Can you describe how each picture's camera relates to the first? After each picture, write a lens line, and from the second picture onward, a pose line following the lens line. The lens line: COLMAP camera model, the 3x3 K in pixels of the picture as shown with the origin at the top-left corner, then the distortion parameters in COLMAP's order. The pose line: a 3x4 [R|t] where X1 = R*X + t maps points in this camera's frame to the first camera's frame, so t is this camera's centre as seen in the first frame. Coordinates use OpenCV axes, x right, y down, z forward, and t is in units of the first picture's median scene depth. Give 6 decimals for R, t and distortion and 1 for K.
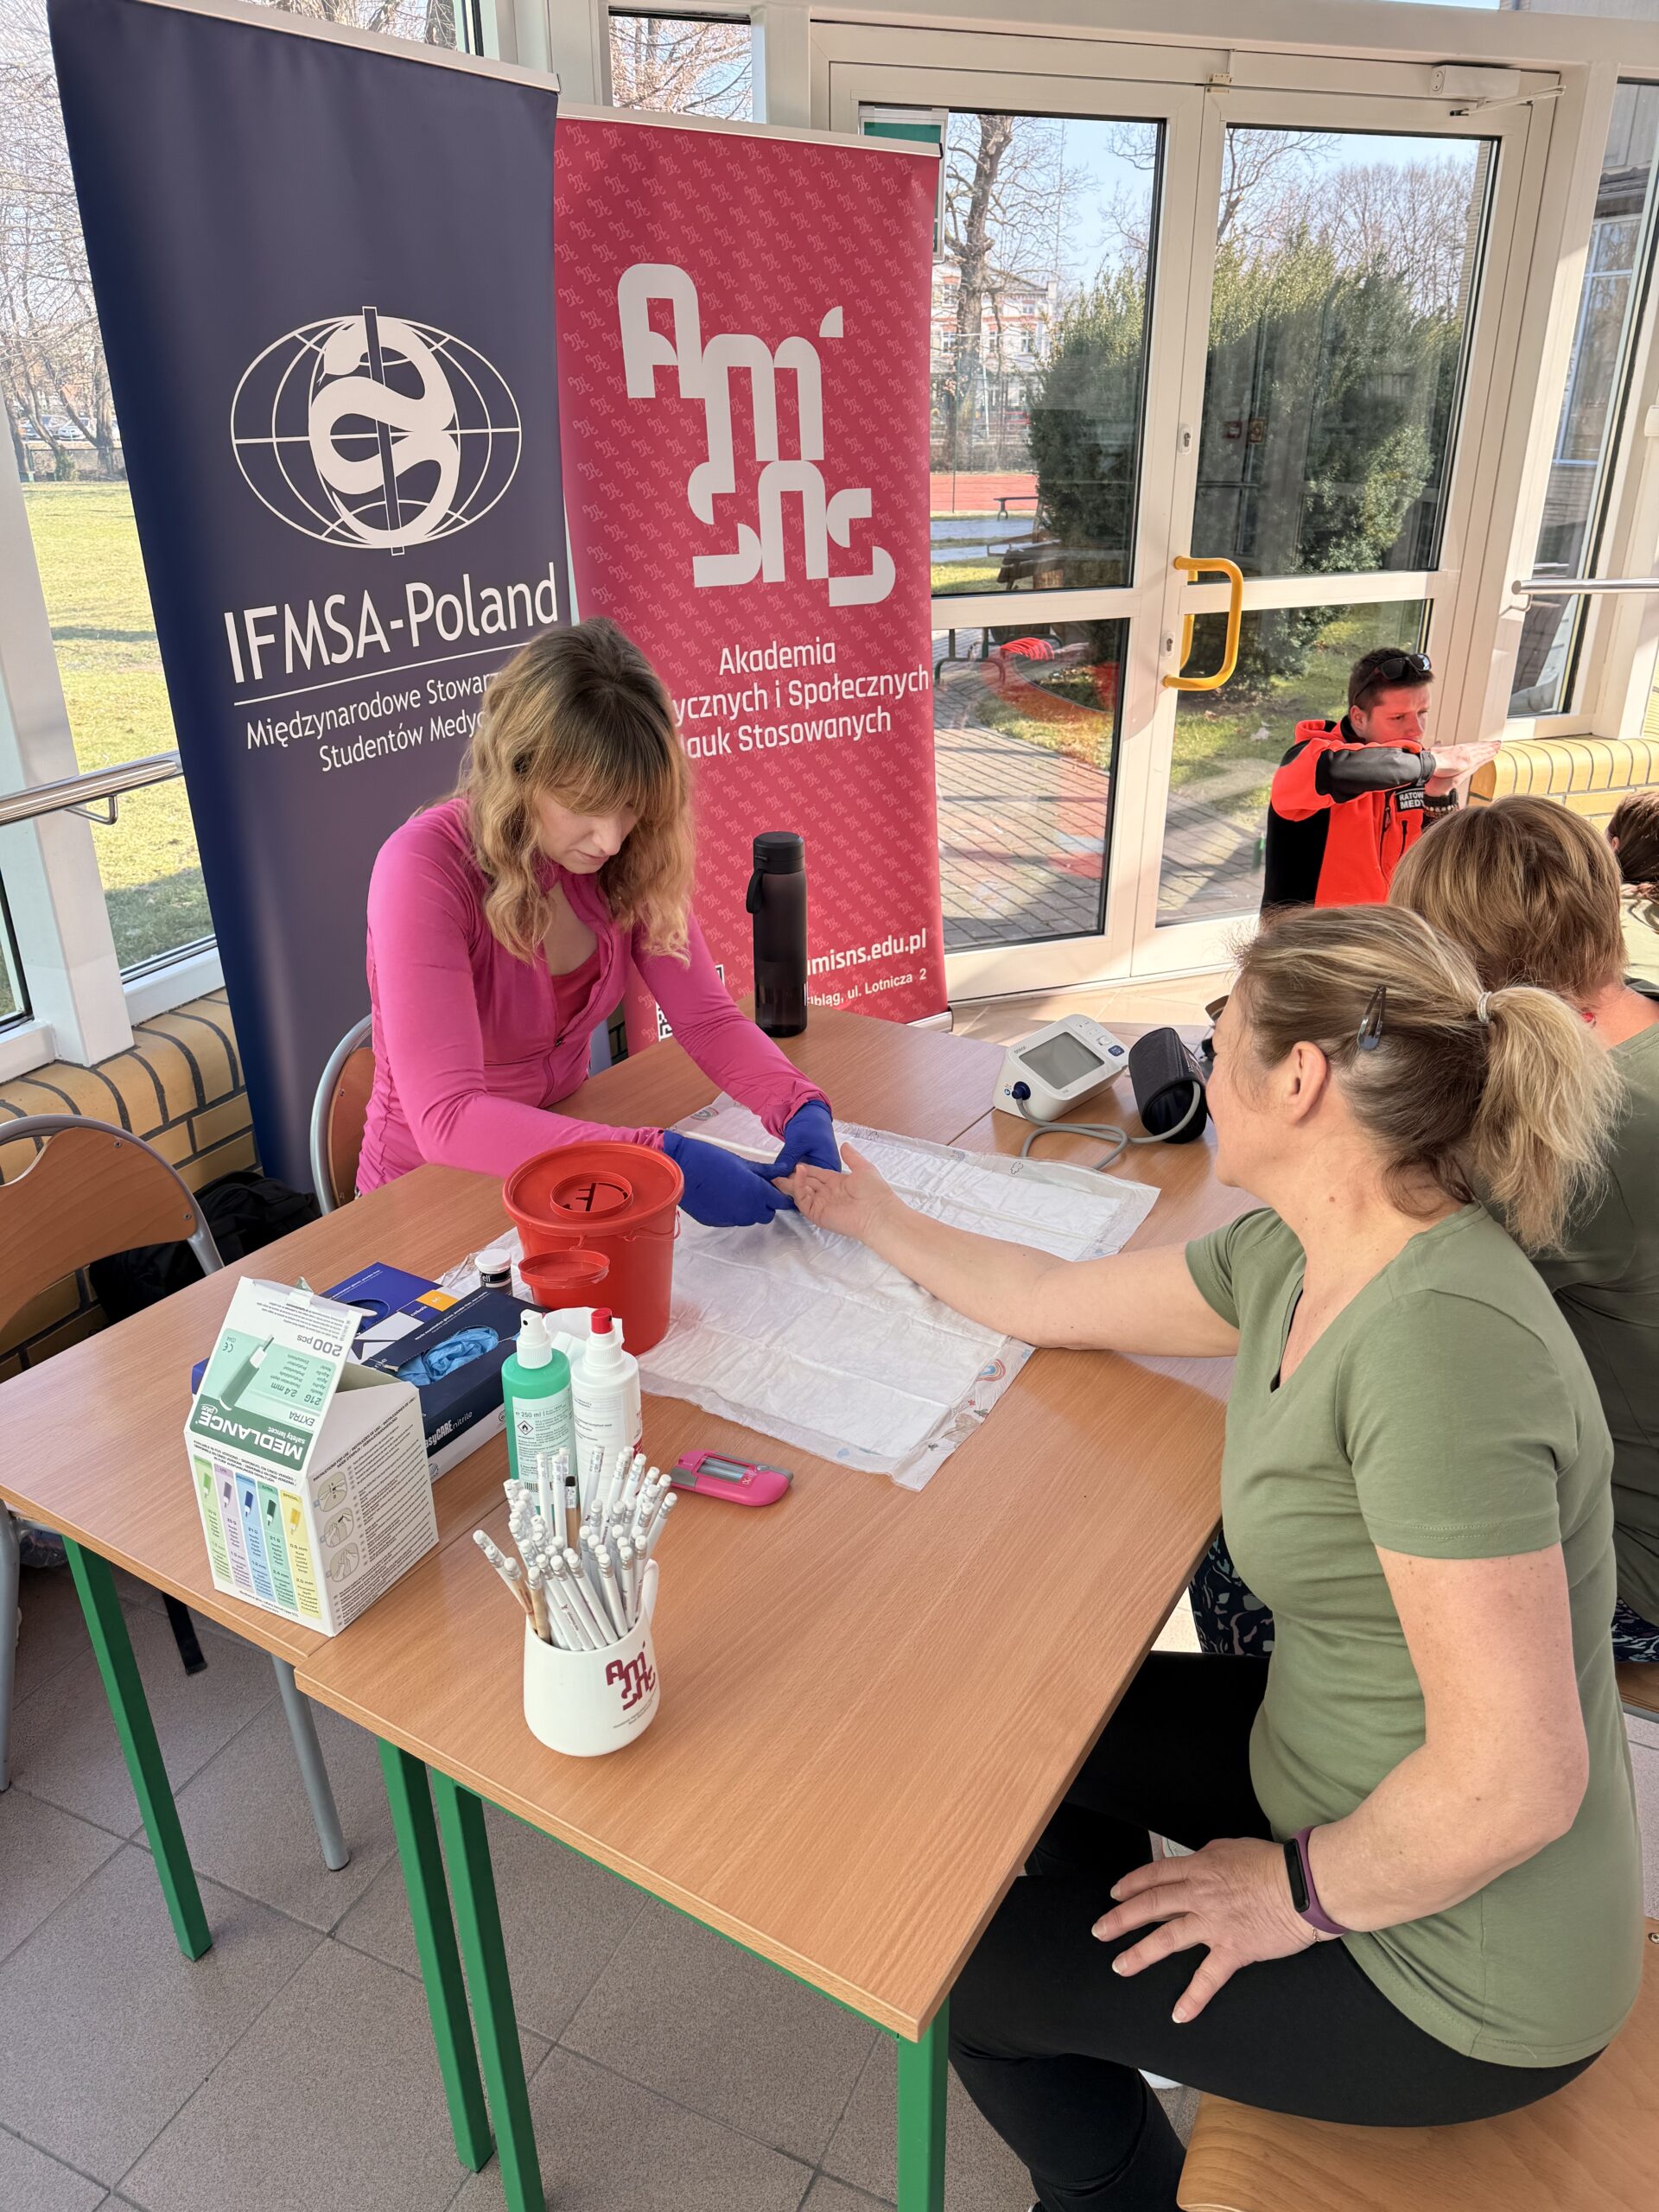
lens RADIAL K [[1641.0, 0, 829.5], [0, 1641.0, 1106.0], [0, 0, 1]] dist [0.040738, -0.074336]
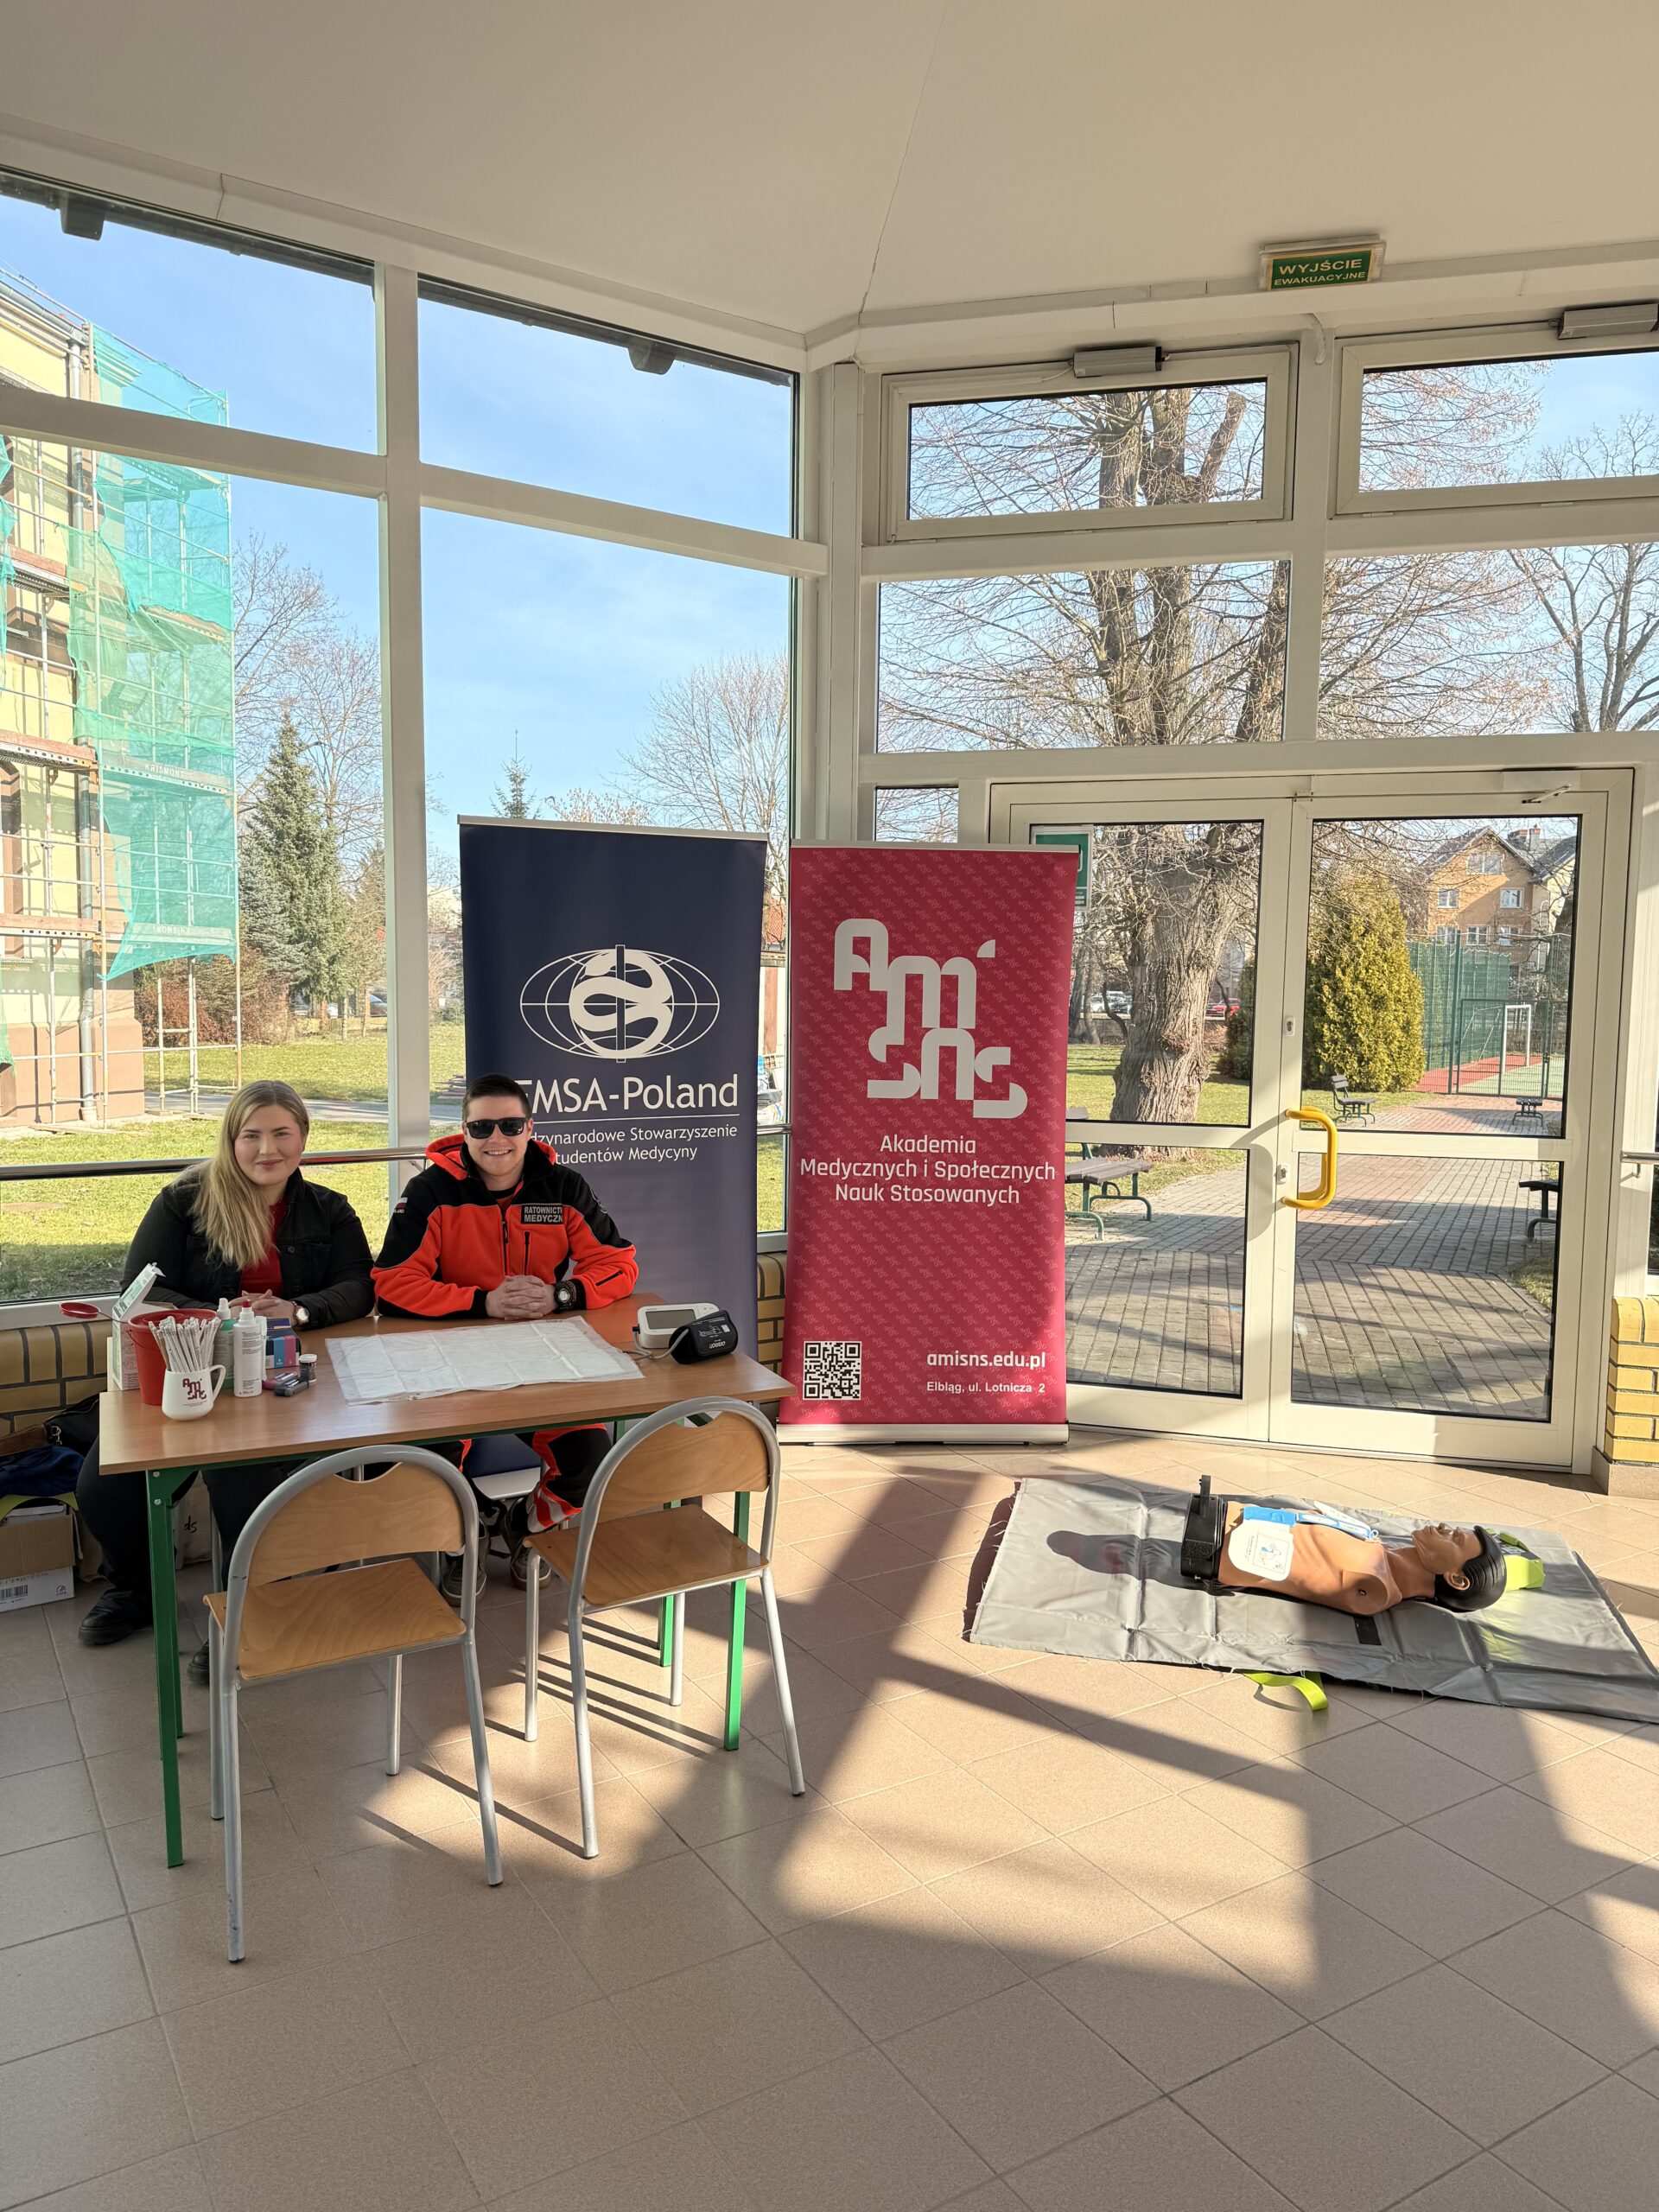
lens RADIAL K [[1512.7, 0, 829.5], [0, 1512.7, 1106.0], [0, 0, 1]] dist [0.153624, -0.268989]
pose [[0.825468, 0.066413, -0.560529, 0.727986], [-0.241225, 0.939307, -0.243951, 0.065435], [0.510307, 0.336587, 0.791388, -0.196181]]
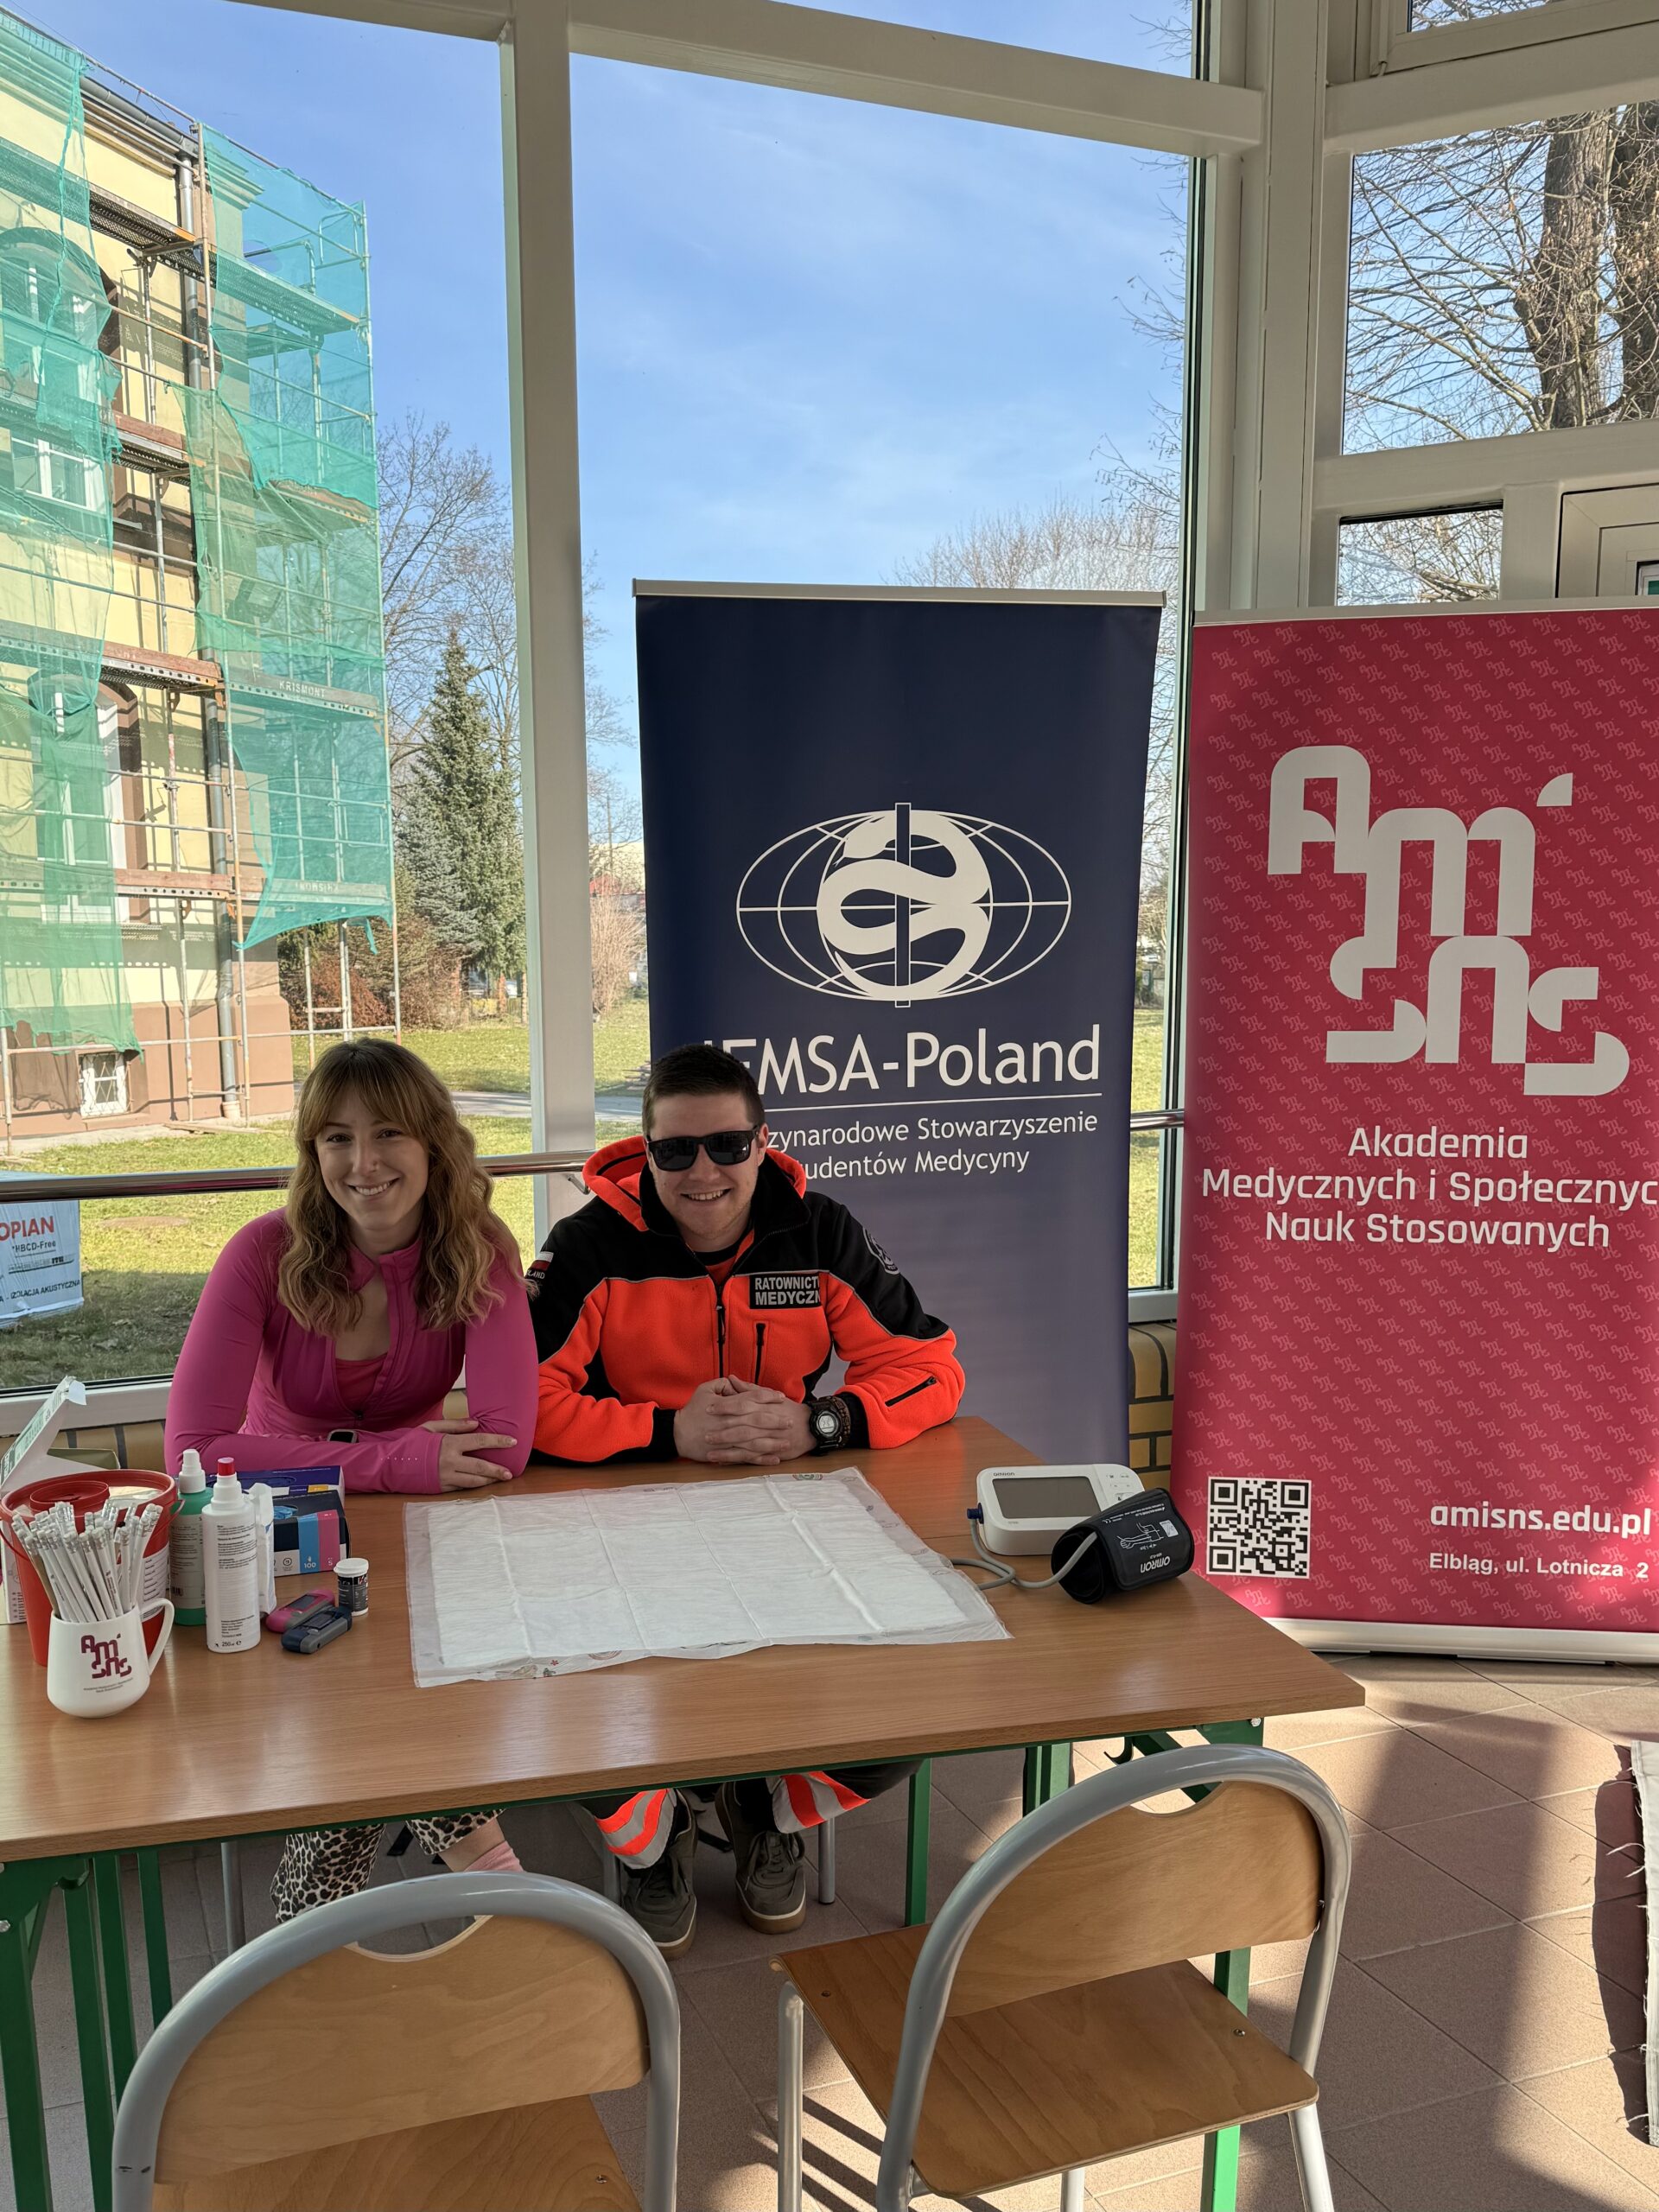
lens RADIAL K [[1832.5, 0, 712.8], [0, 1832.5, 1210.7], [0, 0, 1]] dist [0.179668, -0.373192]
pose [[0.693564, 0.103222, -0.712961, 0.439522], [-0.277290, 0.951681, -0.131962, -0.000275], [0.664890, 0.289221, 0.688674, 0.070051]]
